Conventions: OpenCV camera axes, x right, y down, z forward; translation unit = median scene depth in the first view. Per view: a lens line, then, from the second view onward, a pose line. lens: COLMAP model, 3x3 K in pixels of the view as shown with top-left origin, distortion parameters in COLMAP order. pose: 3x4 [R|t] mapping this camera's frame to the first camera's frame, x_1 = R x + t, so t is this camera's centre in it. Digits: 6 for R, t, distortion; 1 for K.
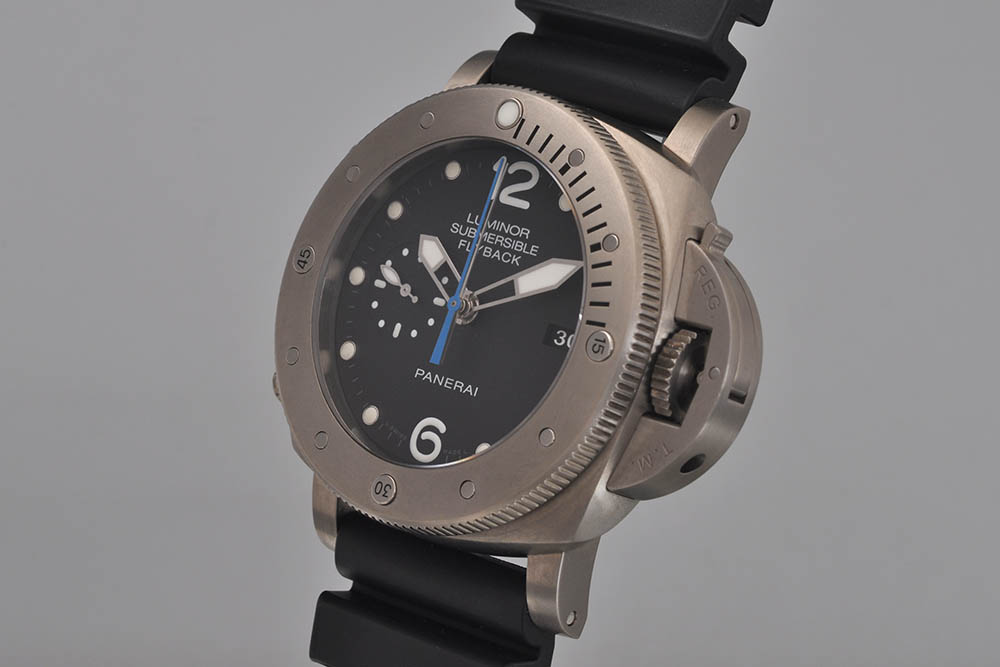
lens RADIAL K [[3721.5, 0, 500.1], [0, 3721.5, 335.1], [0, 0, 1]] dist [-1.412126, 0.000000]
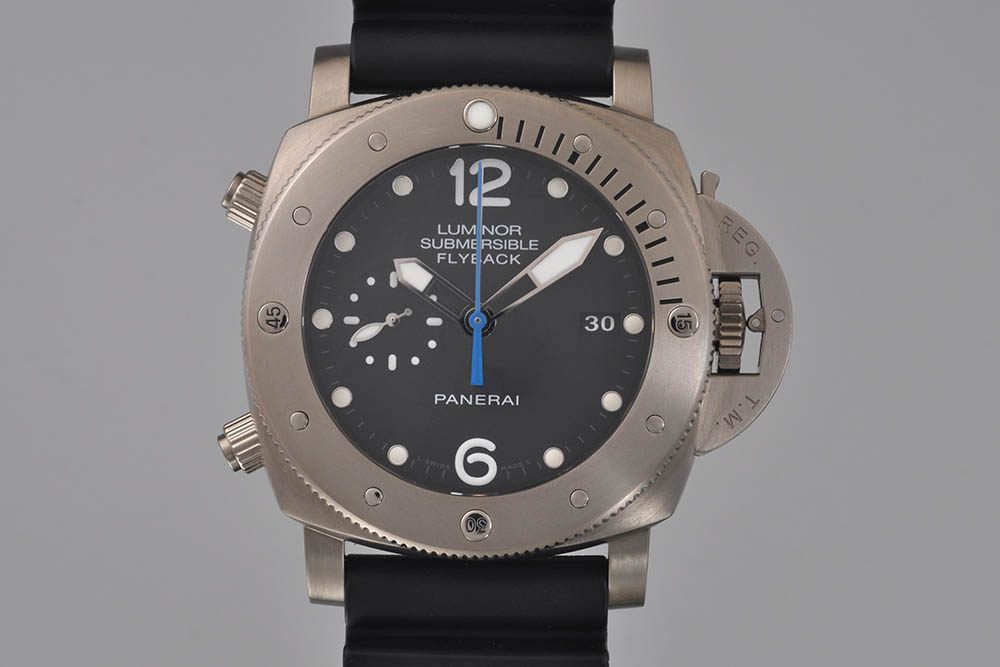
lens RADIAL K [[3721.5, 0, 501.7], [0, 3721.5, 336.3], [0, 0, 1]] dist [-1.412126, 0.000000]
pose [[0.767550, -0.279968, 0.576615, -0.564776], [0.218486, 0.959971, 0.175267, -0.171970], [-0.602603, -0.008544, 0.797996, 0.223019]]
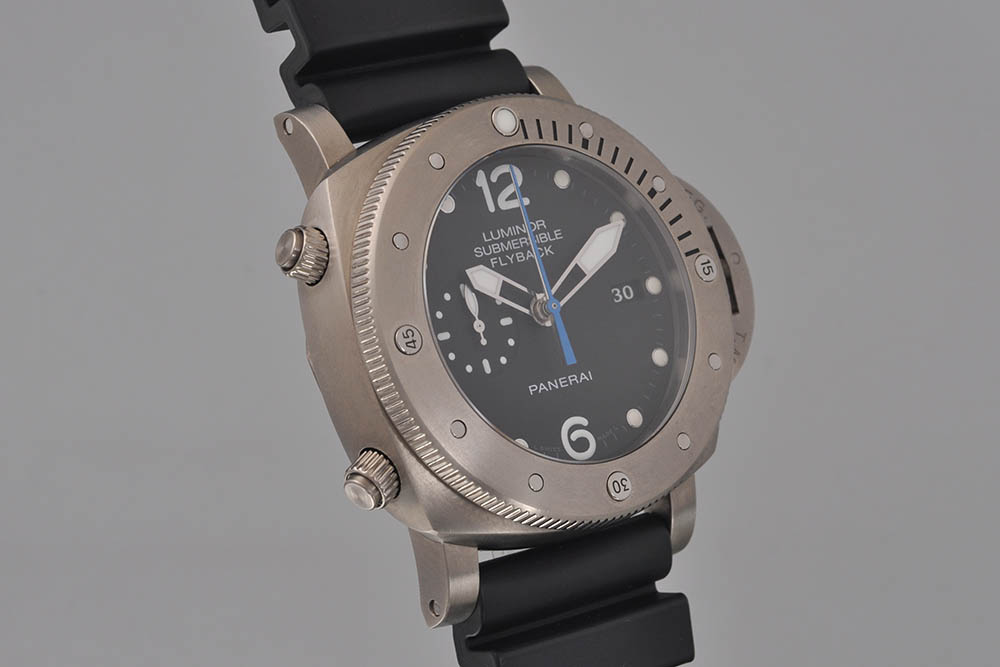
lens RADIAL K [[3721.5, 0, 499.3], [0, 3721.5, 329.5], [0, 0, 1]] dist [-1.412126, 0.000000]
pose [[0.201157, -0.310504, 0.929044, -0.973441], [0.339879, 0.911635, 0.231095, -0.245421], [-0.918705, 0.269276, 0.288915, 0.714789]]
